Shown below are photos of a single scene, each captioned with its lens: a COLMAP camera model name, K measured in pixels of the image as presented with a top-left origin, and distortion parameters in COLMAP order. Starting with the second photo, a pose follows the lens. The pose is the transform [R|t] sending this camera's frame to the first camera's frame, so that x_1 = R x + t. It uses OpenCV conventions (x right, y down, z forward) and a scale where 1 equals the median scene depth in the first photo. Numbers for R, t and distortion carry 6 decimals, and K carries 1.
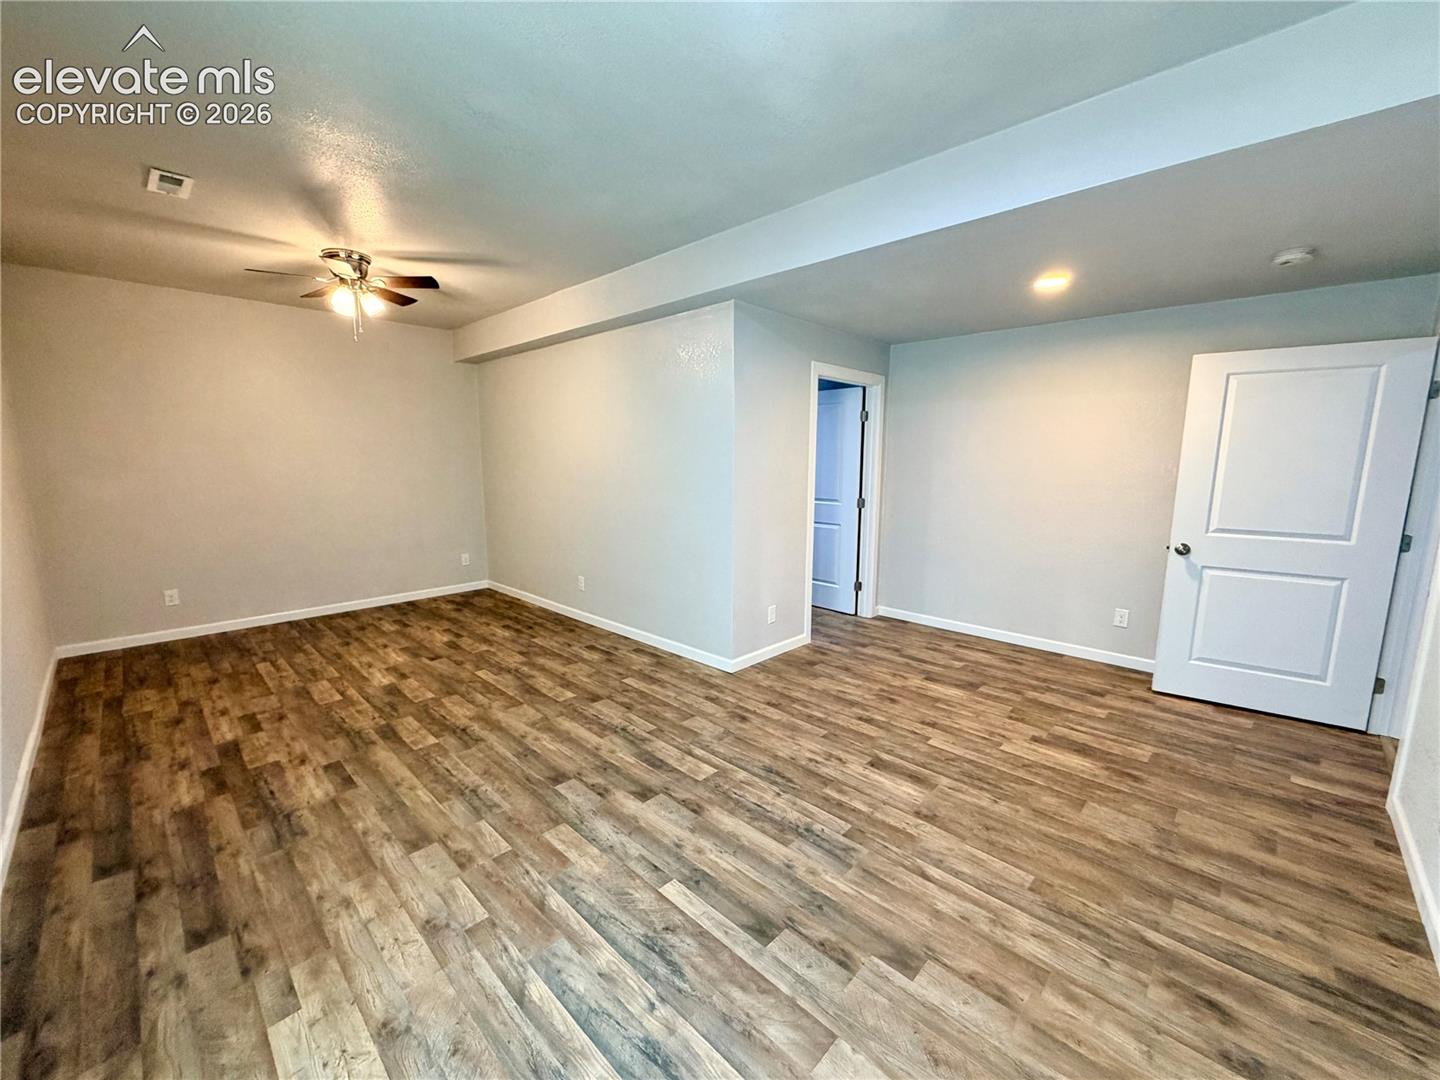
lens RADIAL K [[576.1, 0, 712.6], [0, 576.1, 542.2], [0, 0, 1]] dist [0.000042, 0.000267]
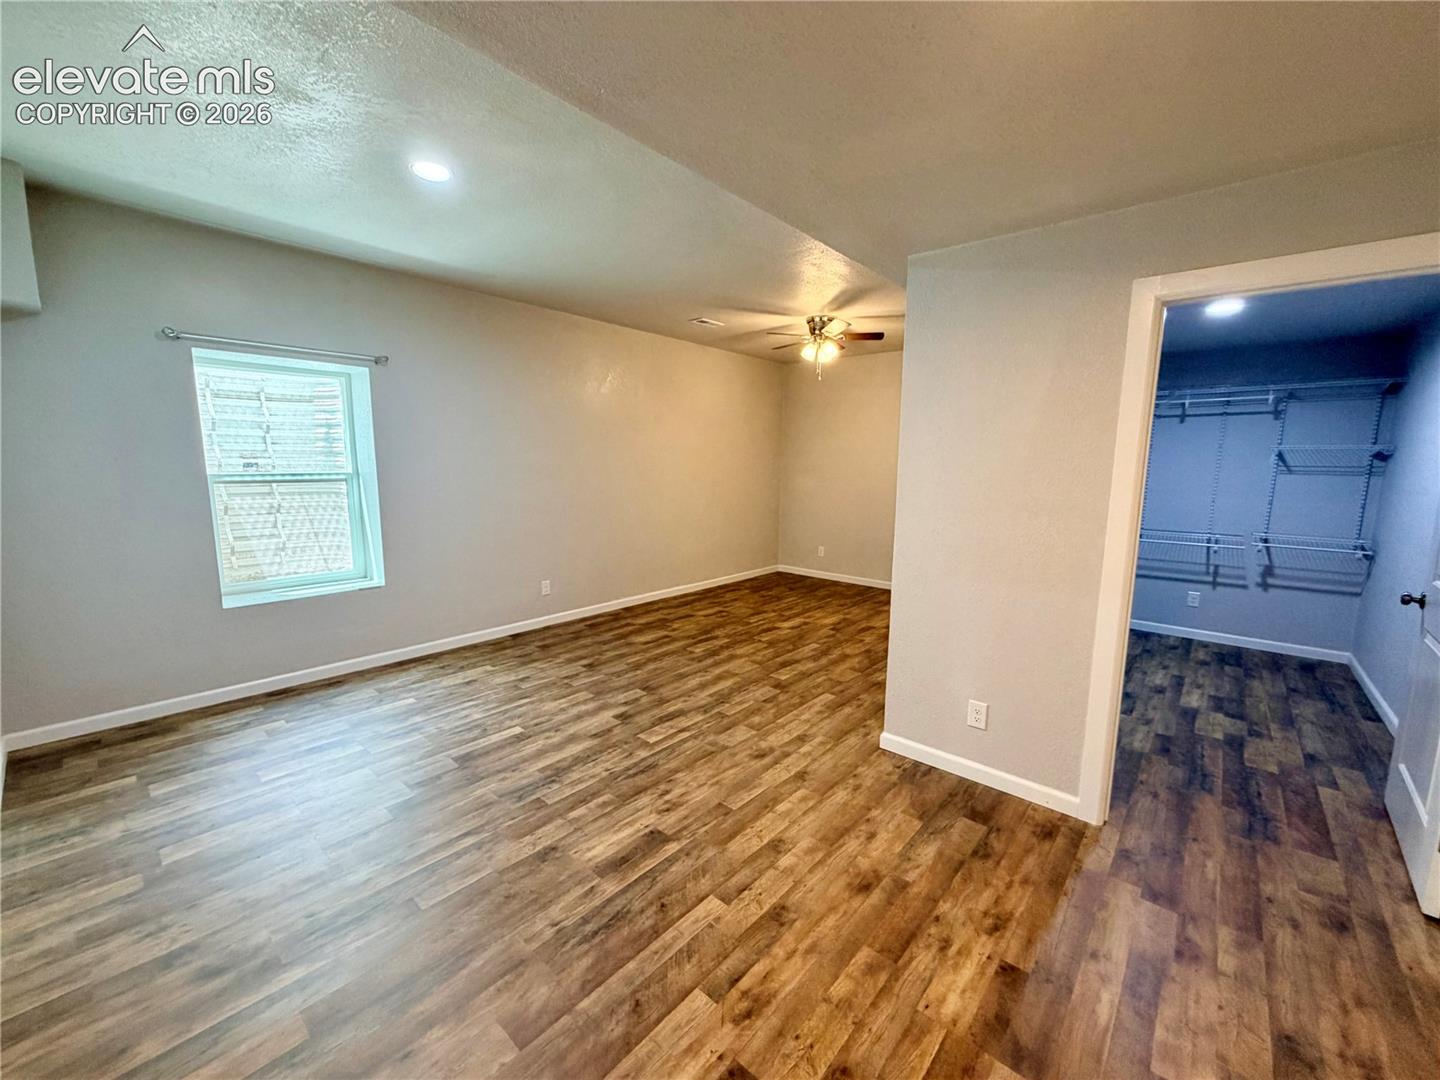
lens RADIAL K [[576.1, 0, 712.6], [0, 576.1, 542.2], [0, 0, 1]] dist [0.000042, 0.000267]
pose [[0.044841, 0.137017, -0.989553, 0.997276], [-0.160863, 0.978614, 0.128213, -0.136596], [0.985958, 0.153433, 0.065923, 0.920675]]
